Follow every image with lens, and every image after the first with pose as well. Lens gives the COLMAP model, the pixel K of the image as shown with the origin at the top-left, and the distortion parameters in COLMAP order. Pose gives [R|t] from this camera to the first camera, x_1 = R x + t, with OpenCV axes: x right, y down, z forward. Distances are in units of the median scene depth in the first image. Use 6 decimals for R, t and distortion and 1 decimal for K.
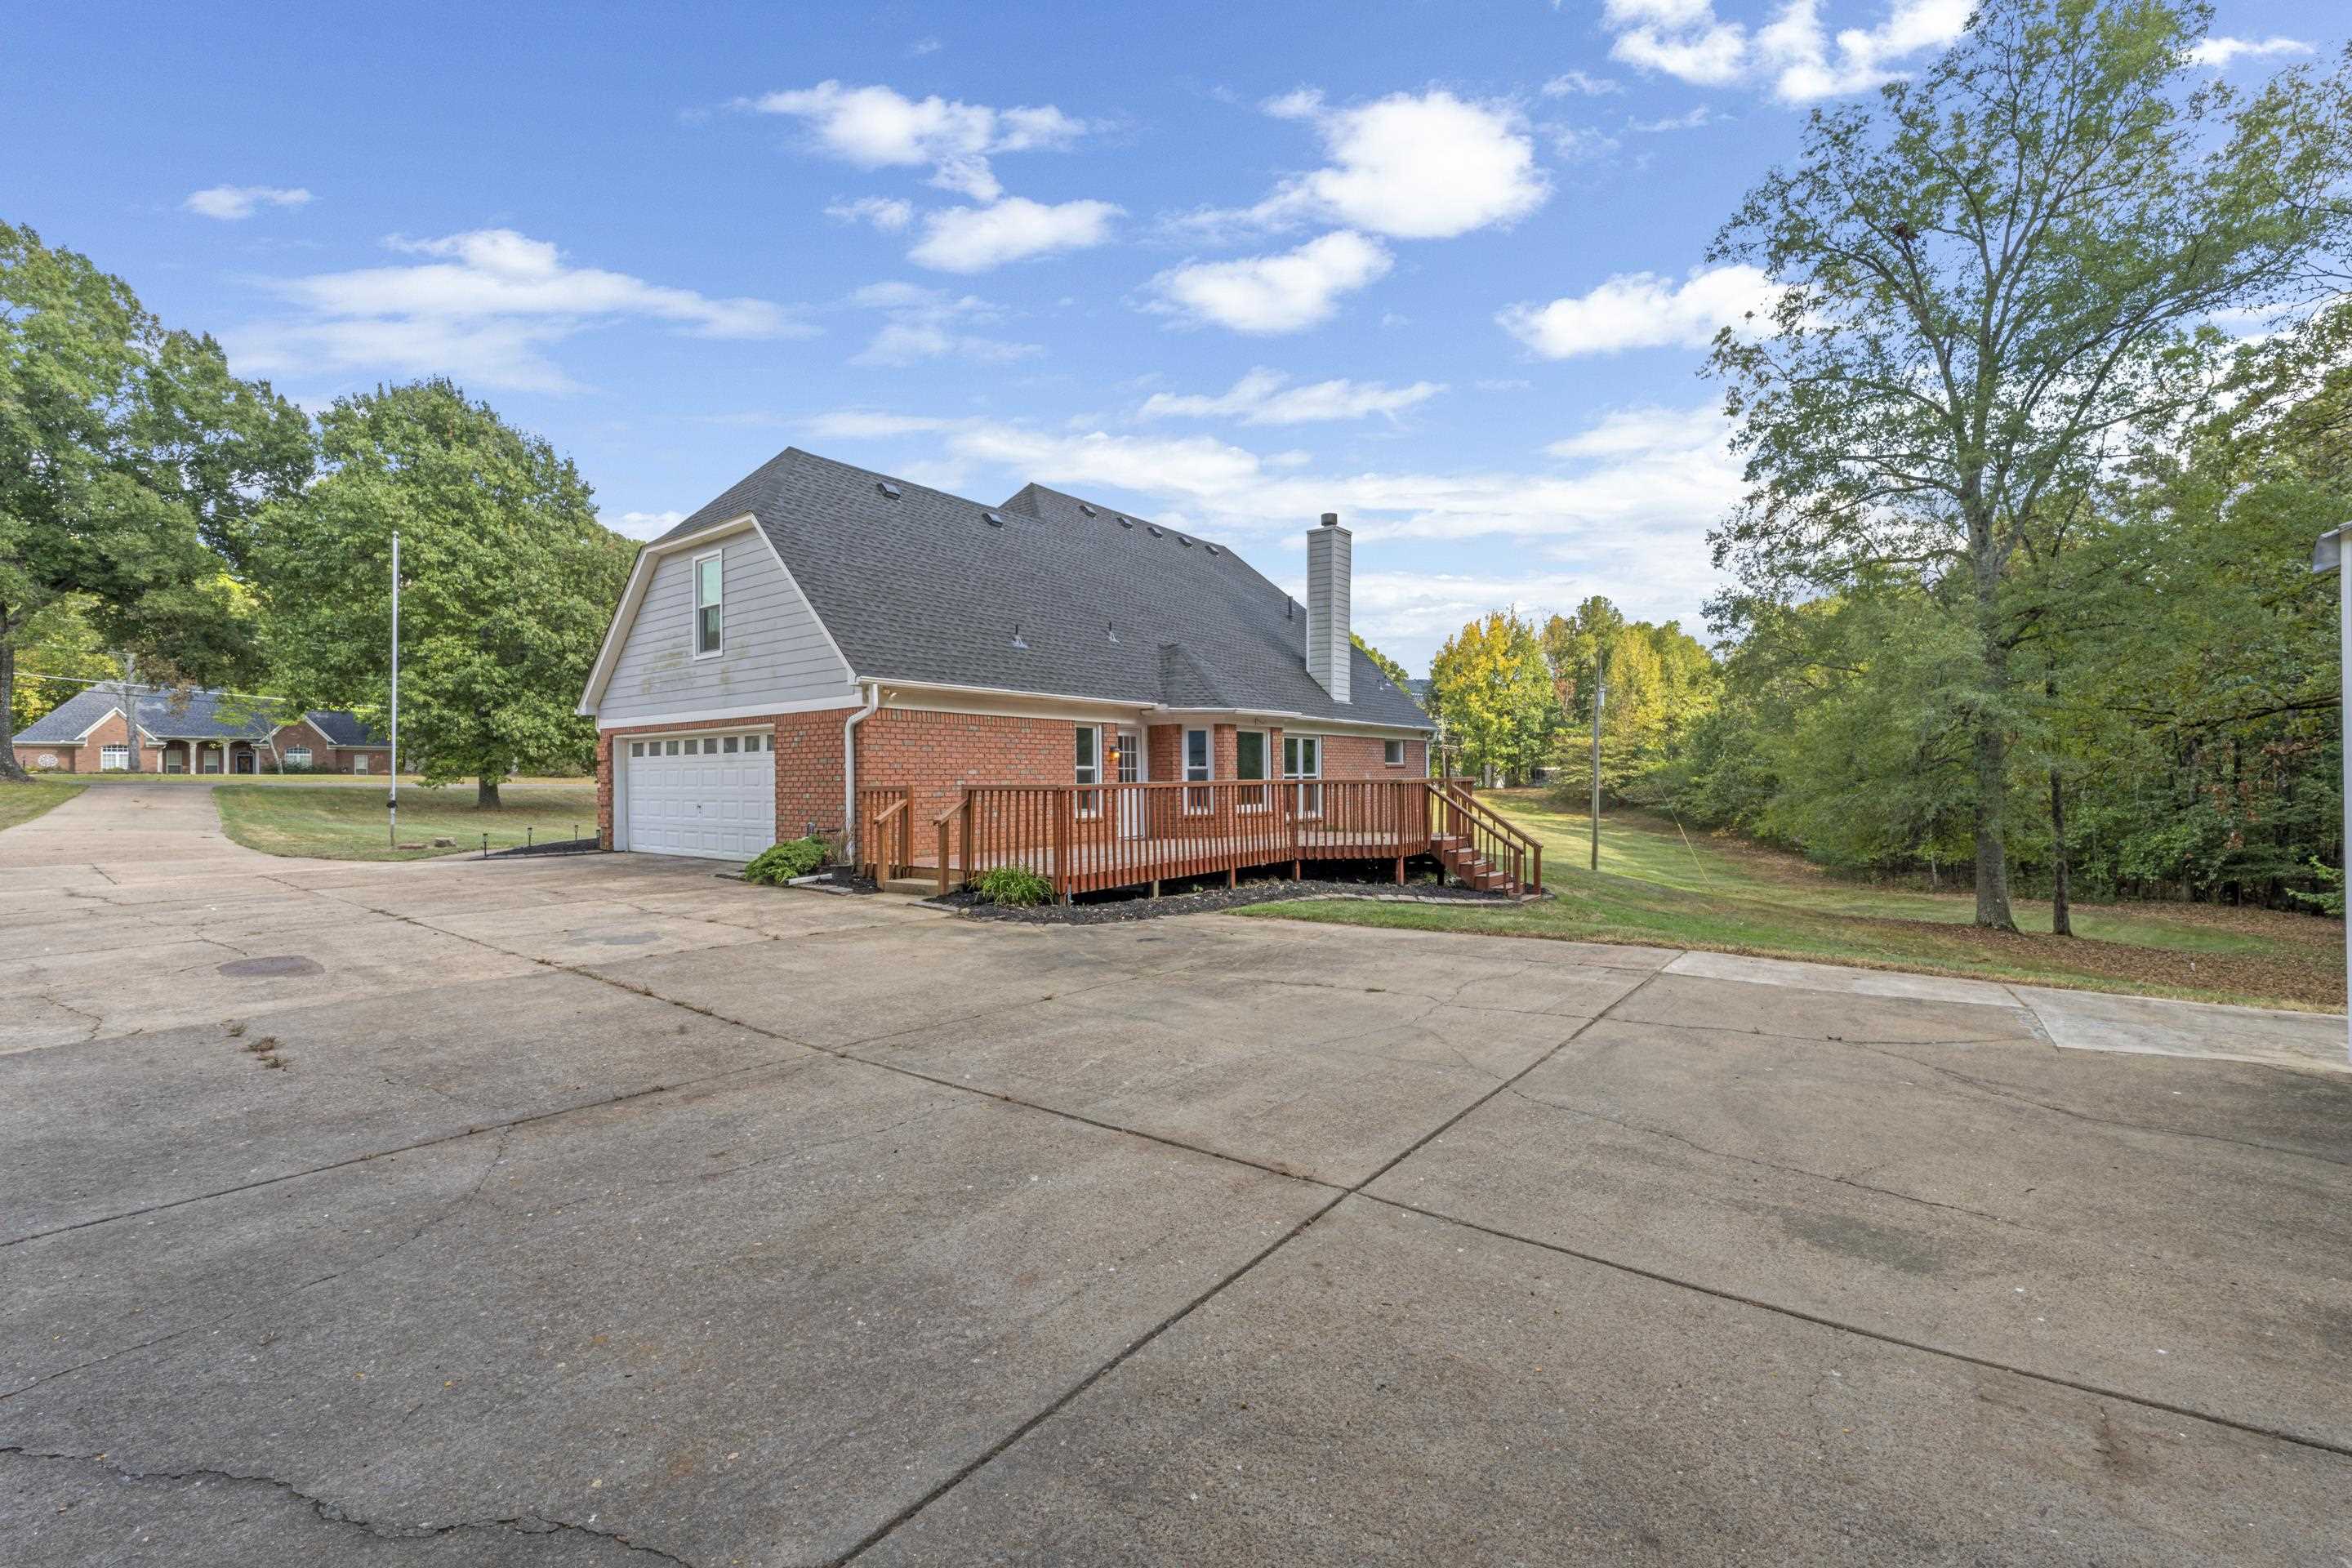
lens RADIAL K [[966.5, 0, 1175.3], [0, 966.5, 781.8], [0, 0, 1]] dist [-0.009686, 0.000270]
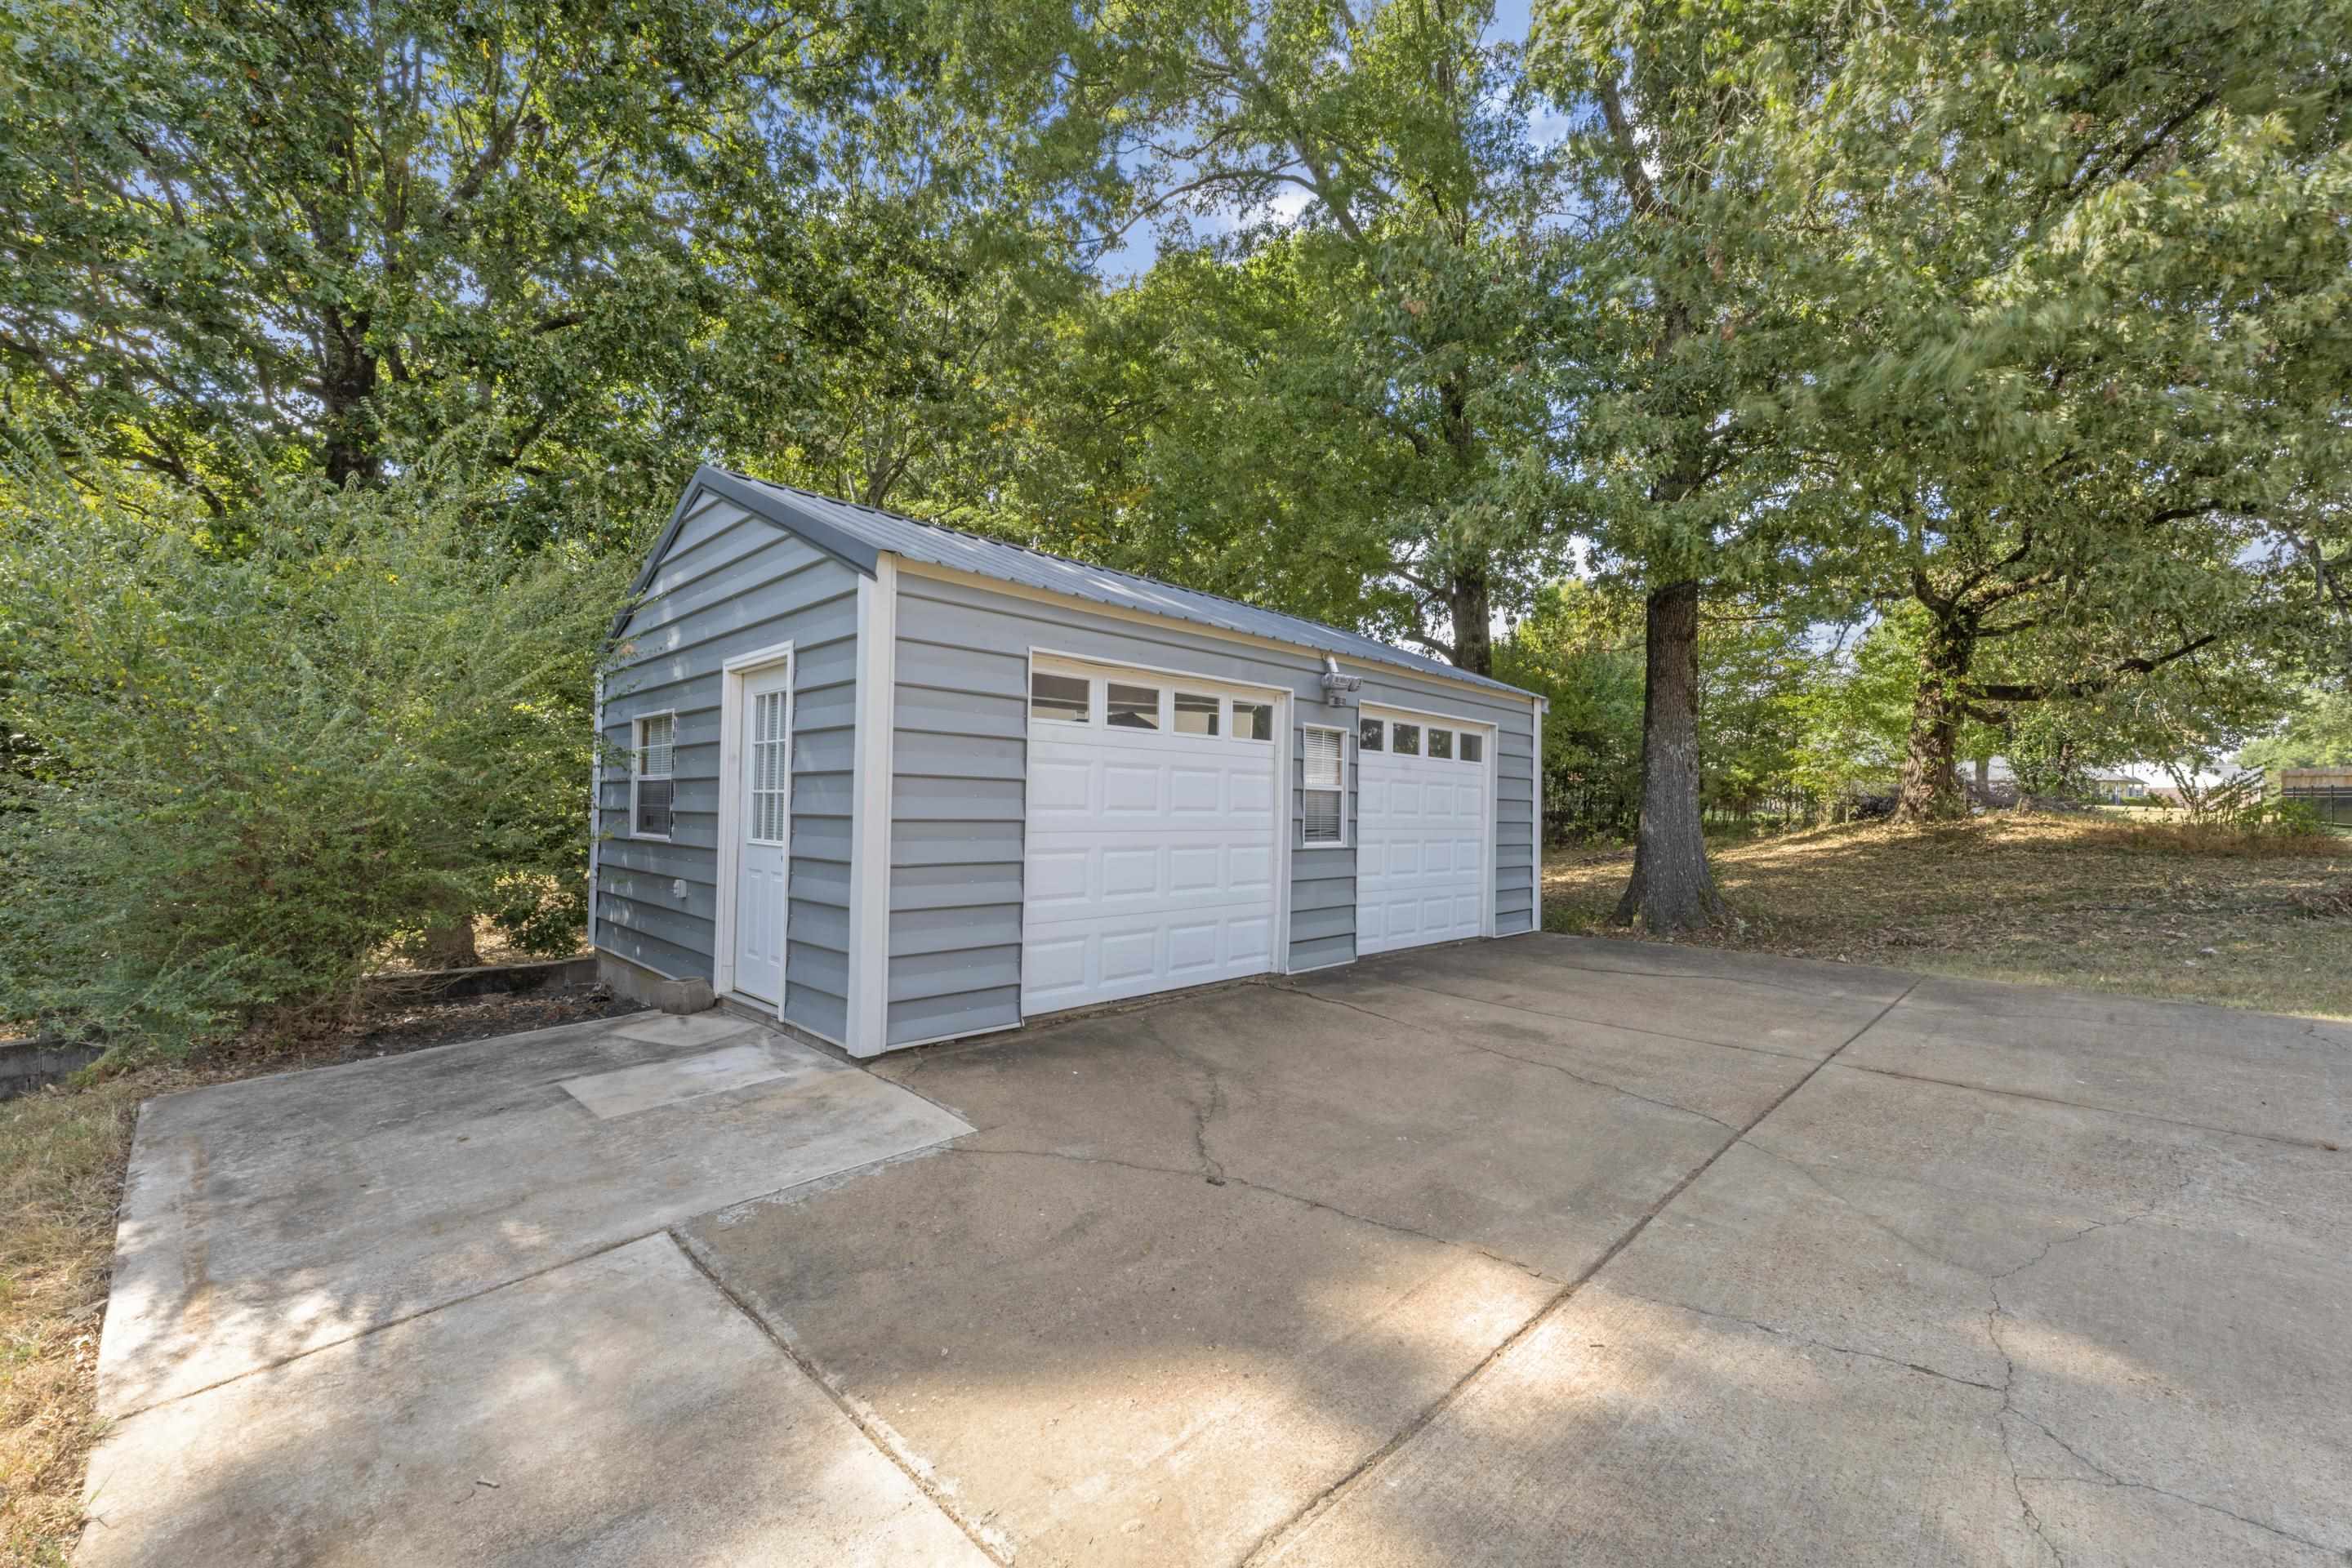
lens RADIAL K [[966.5, 0, 1173.5], [0, 966.5, 791.3], [0, 0, 1]] dist [-0.009686, 0.000270]
pose [[-0.993109, -0.006939, 0.116986, 0.766543], [-0.009333, 0.999758, -0.019926, 0.026515], [-0.116819, -0.020880, -0.992934, 1.969289]]
